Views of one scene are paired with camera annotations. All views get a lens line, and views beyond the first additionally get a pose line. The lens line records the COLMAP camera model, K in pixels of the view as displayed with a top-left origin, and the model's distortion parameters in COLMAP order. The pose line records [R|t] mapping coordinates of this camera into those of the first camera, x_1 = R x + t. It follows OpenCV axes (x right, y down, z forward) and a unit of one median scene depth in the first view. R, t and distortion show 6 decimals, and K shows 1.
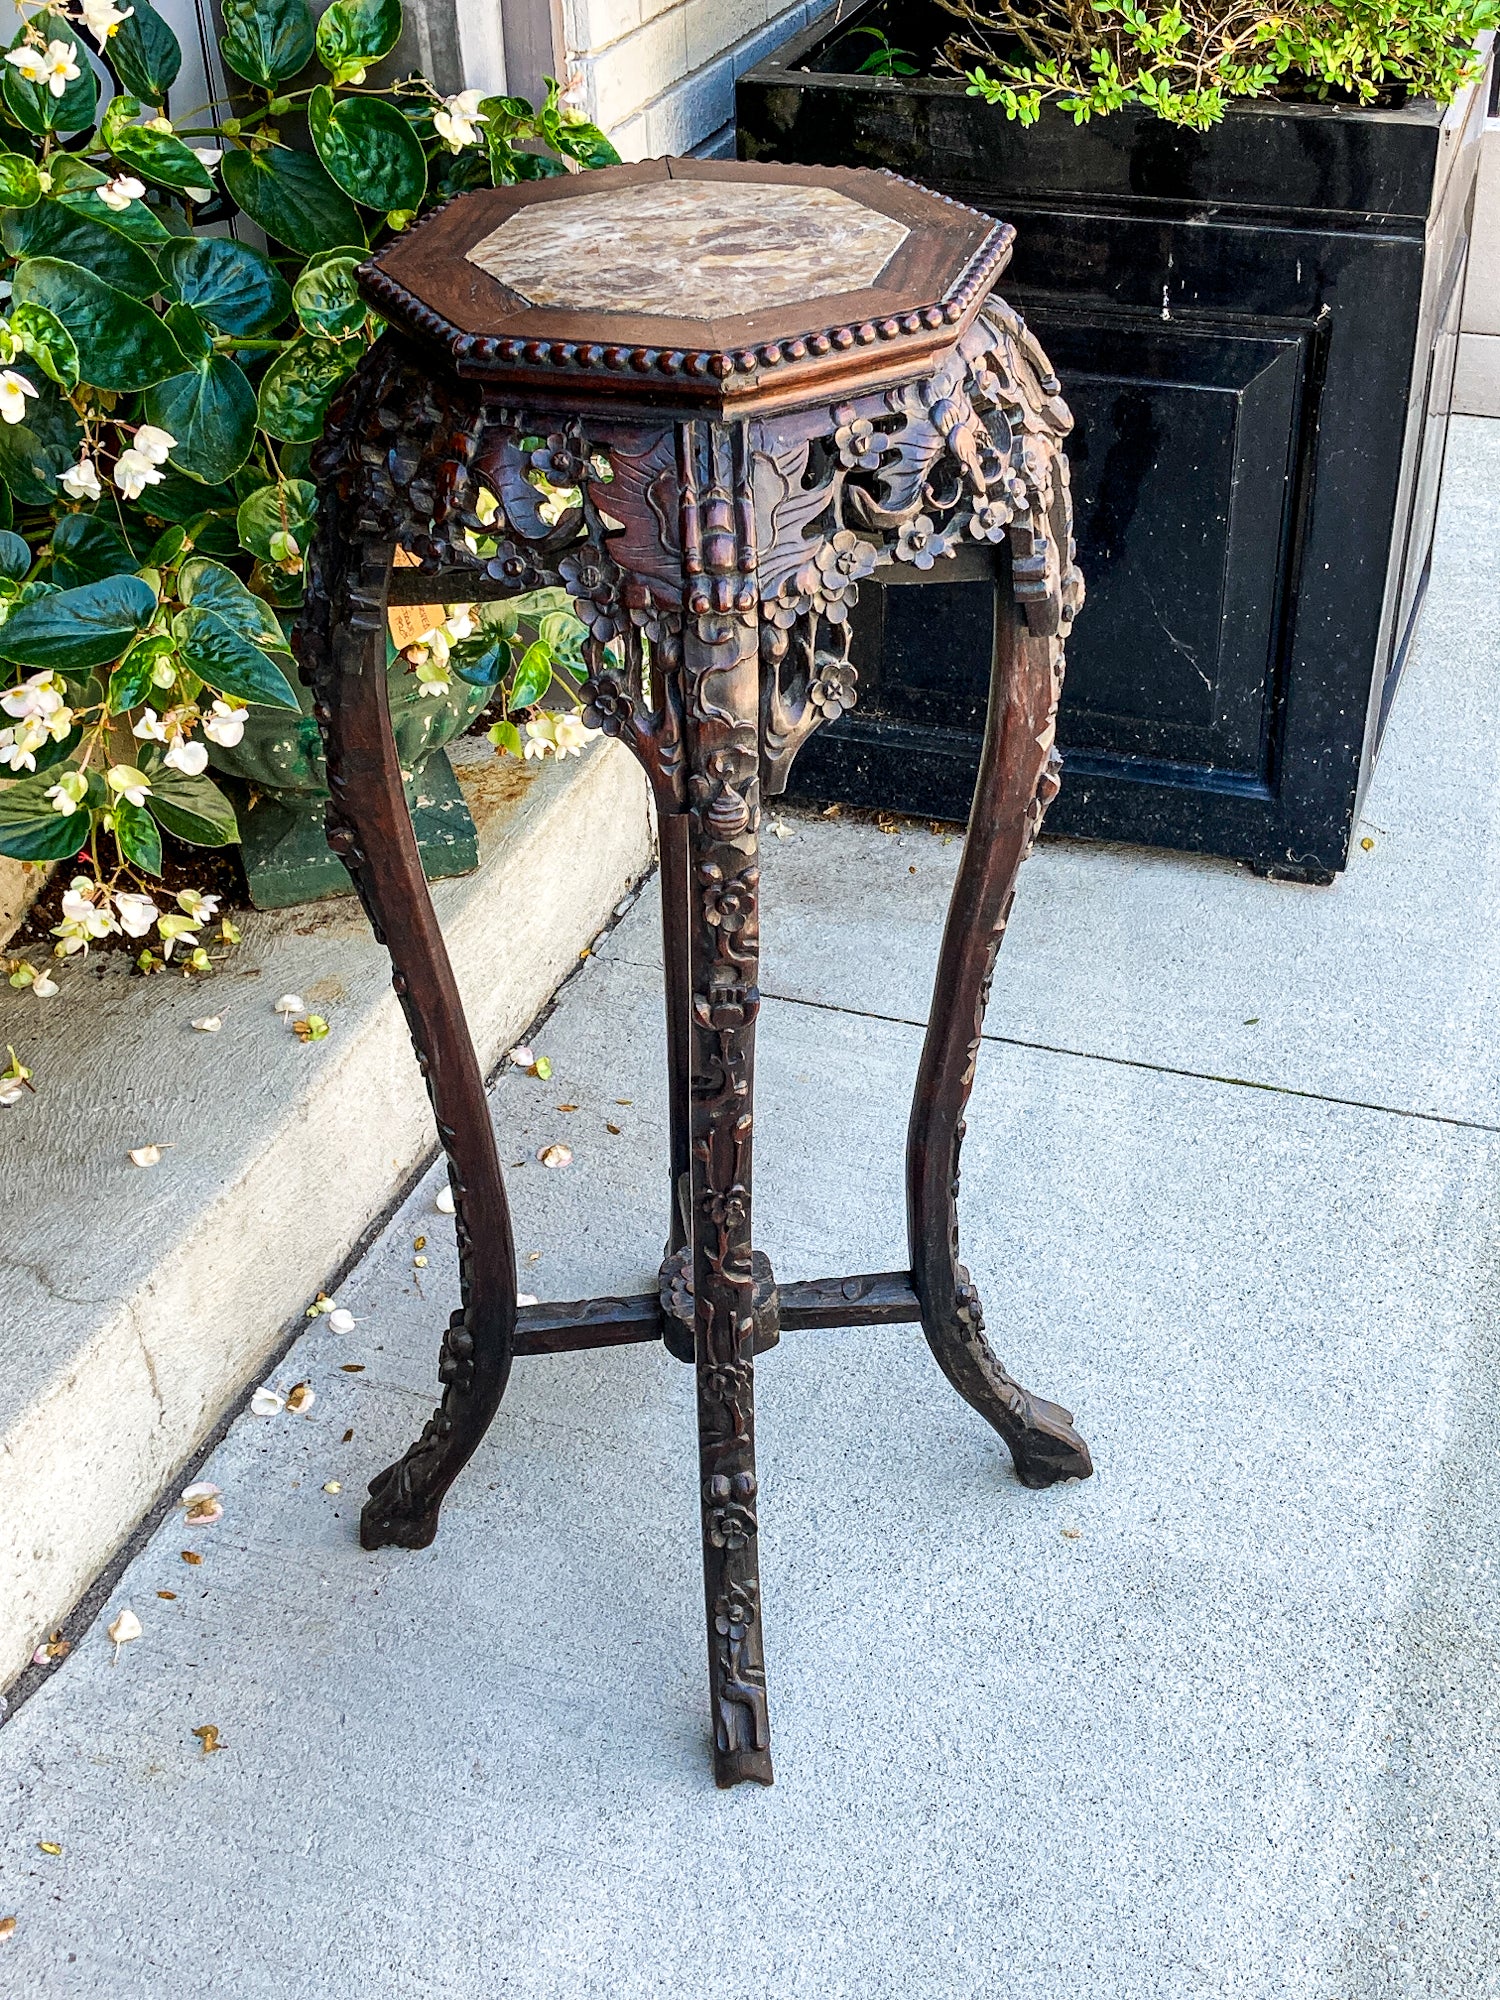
lens RADIAL K [[2499.1, 0, 750.0], [0, 2499.1, 1000.0], [0, 0, 1]] dist [0.203327, -0.671670]
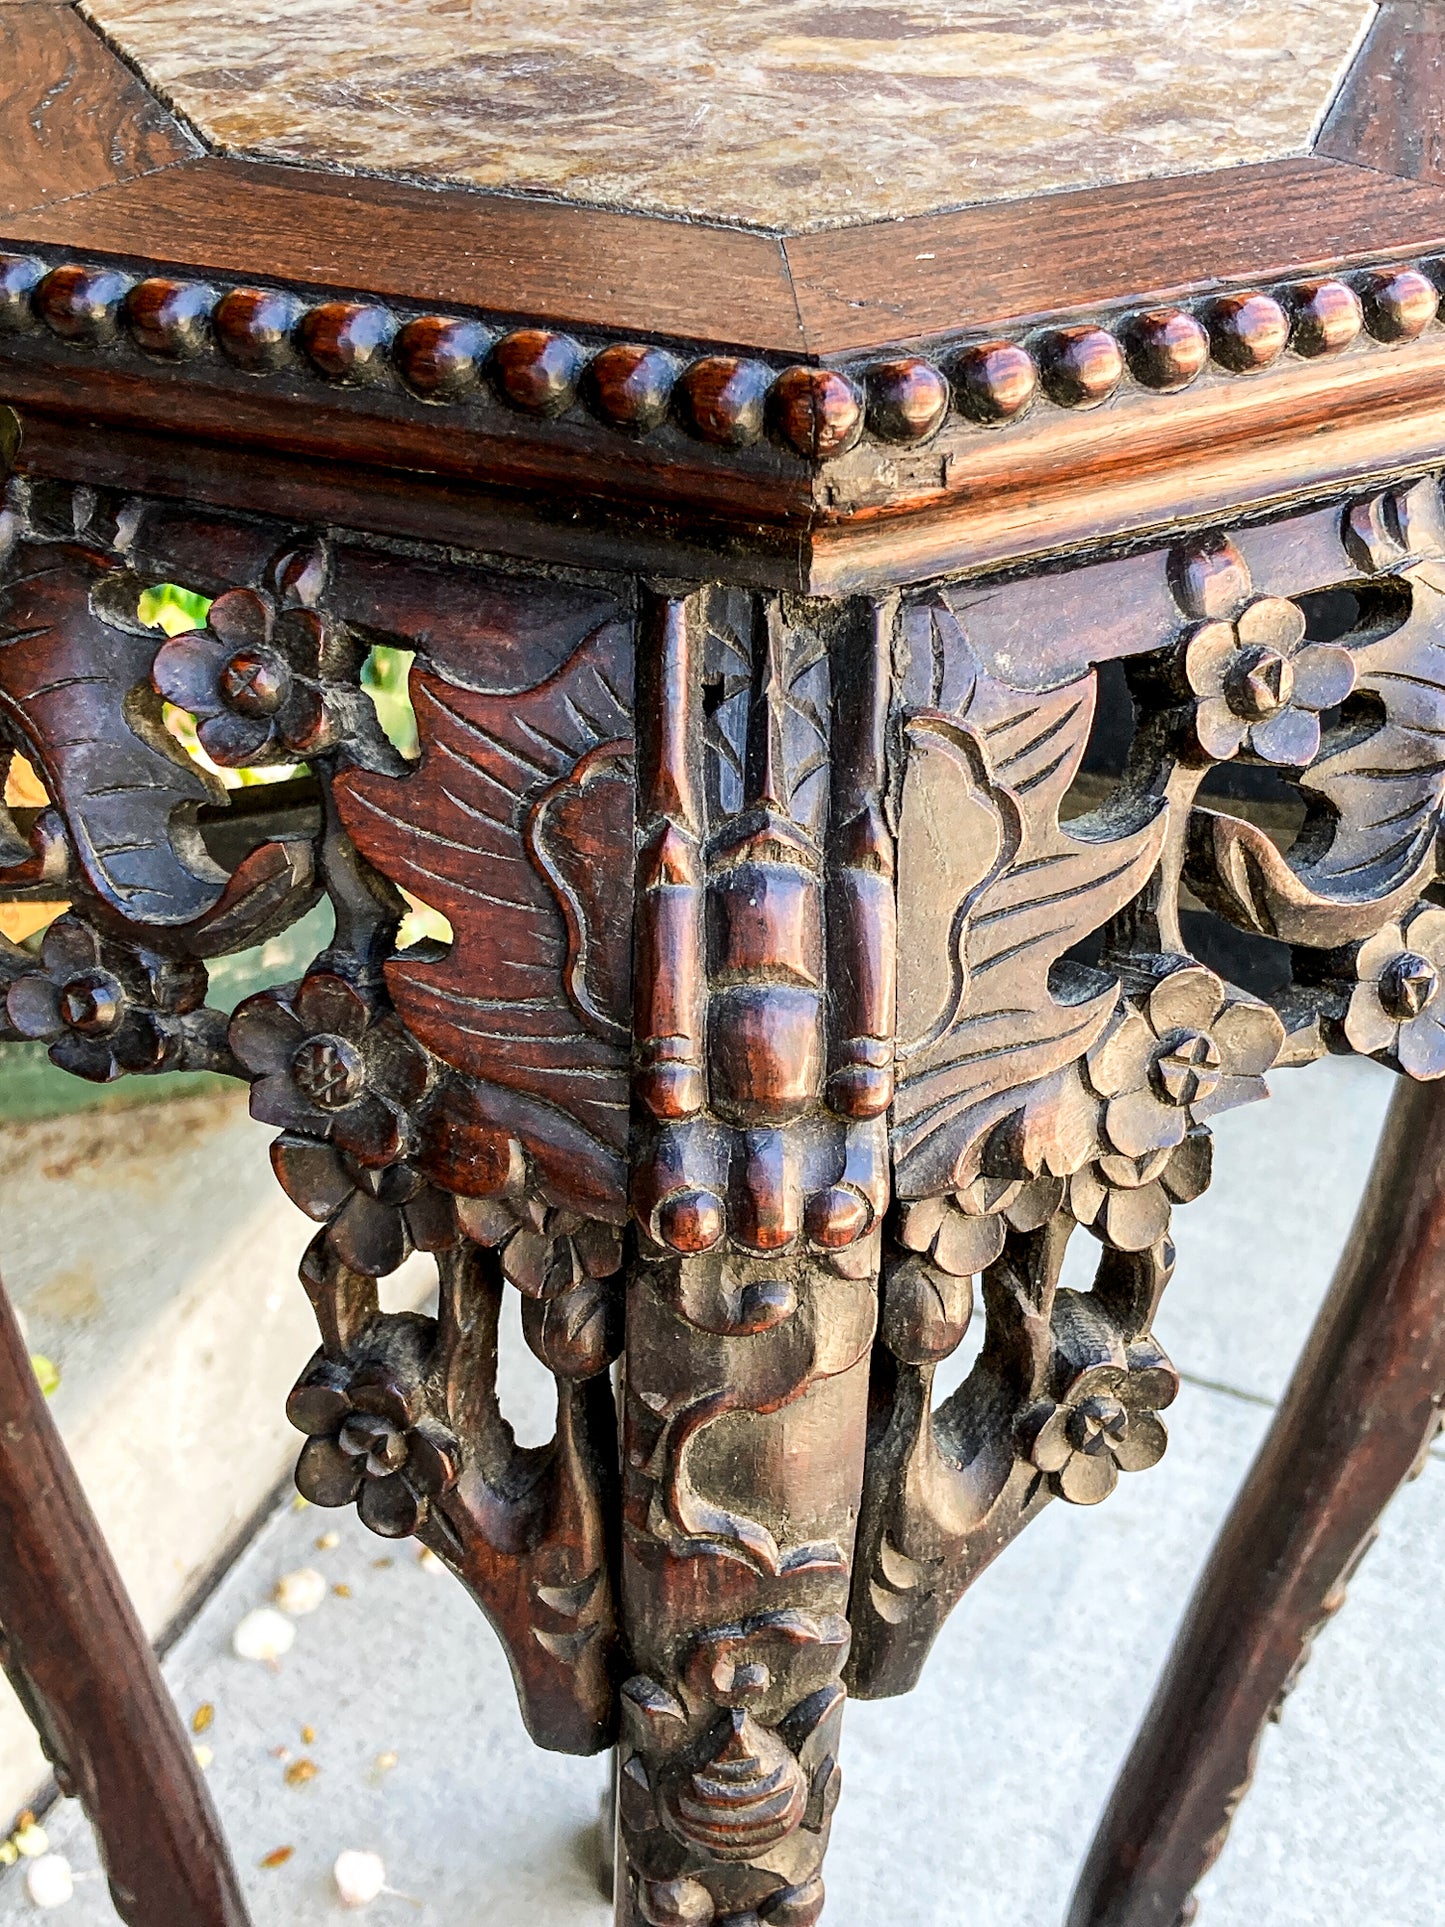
lens RADIAL K [[2407.9, 0, 722.5], [0, 2407.9, 963.5], [0, 0, 1]] dist [0.203327, -0.671670]
pose [[0.997766, 0.064450, -0.017566, -0.012754], [-0.063738, 0.997224, 0.038484, -0.194763], [0.019998, -0.037279, 0.999105, 0.712336]]
